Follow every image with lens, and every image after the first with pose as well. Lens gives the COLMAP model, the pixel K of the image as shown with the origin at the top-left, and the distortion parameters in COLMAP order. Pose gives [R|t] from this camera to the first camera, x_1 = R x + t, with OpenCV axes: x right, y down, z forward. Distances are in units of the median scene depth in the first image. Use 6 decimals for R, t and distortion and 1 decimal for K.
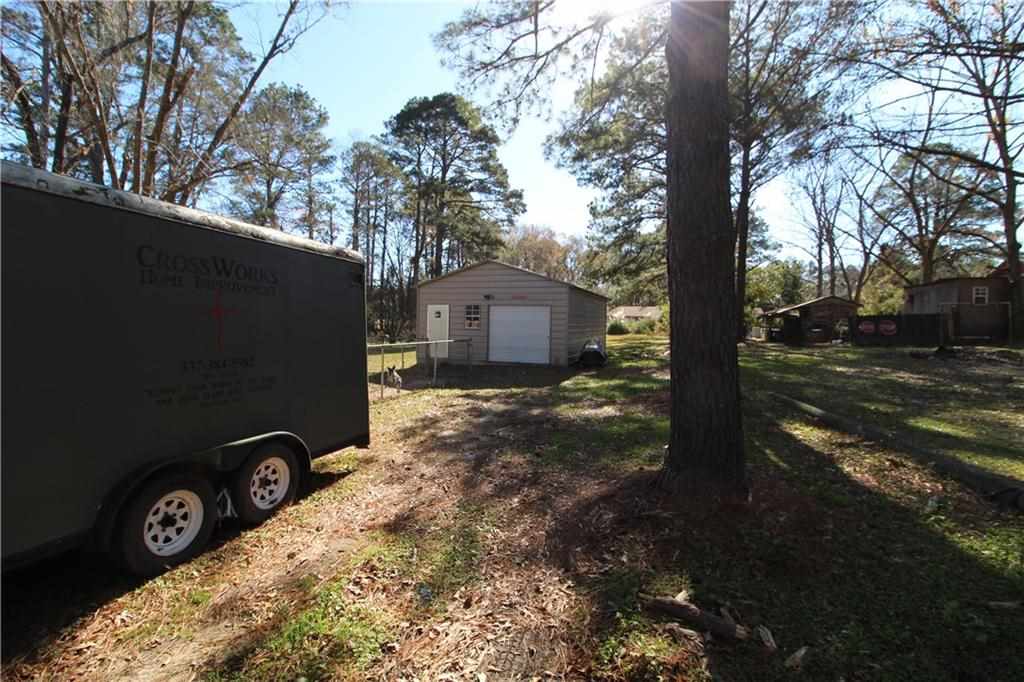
lens RADIAL K [[471.7, 0, 513.3], [0, 471.7, 328.3], [0, 0, 1]] dist [0.000702, -0.013831]
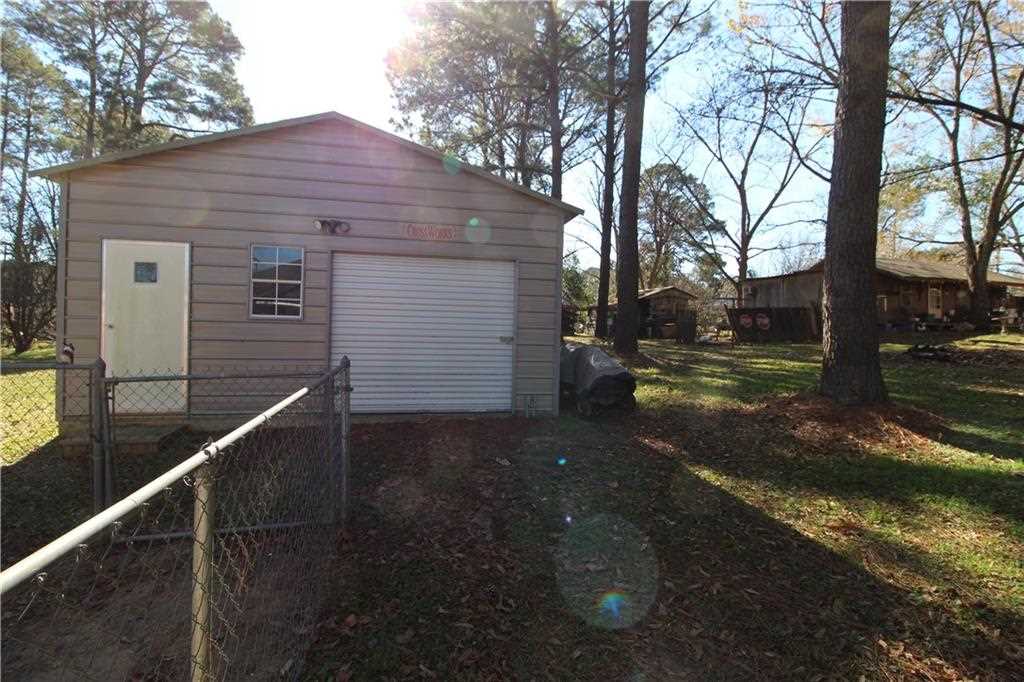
lens RADIAL K [[471.7, 0, 513.3], [0, 471.7, 328.3], [0, 0, 1]] dist [0.000702, -0.013831]
pose [[0.861574, -0.003154, 0.507623, -0.036362], [-0.003503, 0.999920, 0.012158, 0.000658], [-0.507620, -0.012253, 0.861494, 0.206336]]
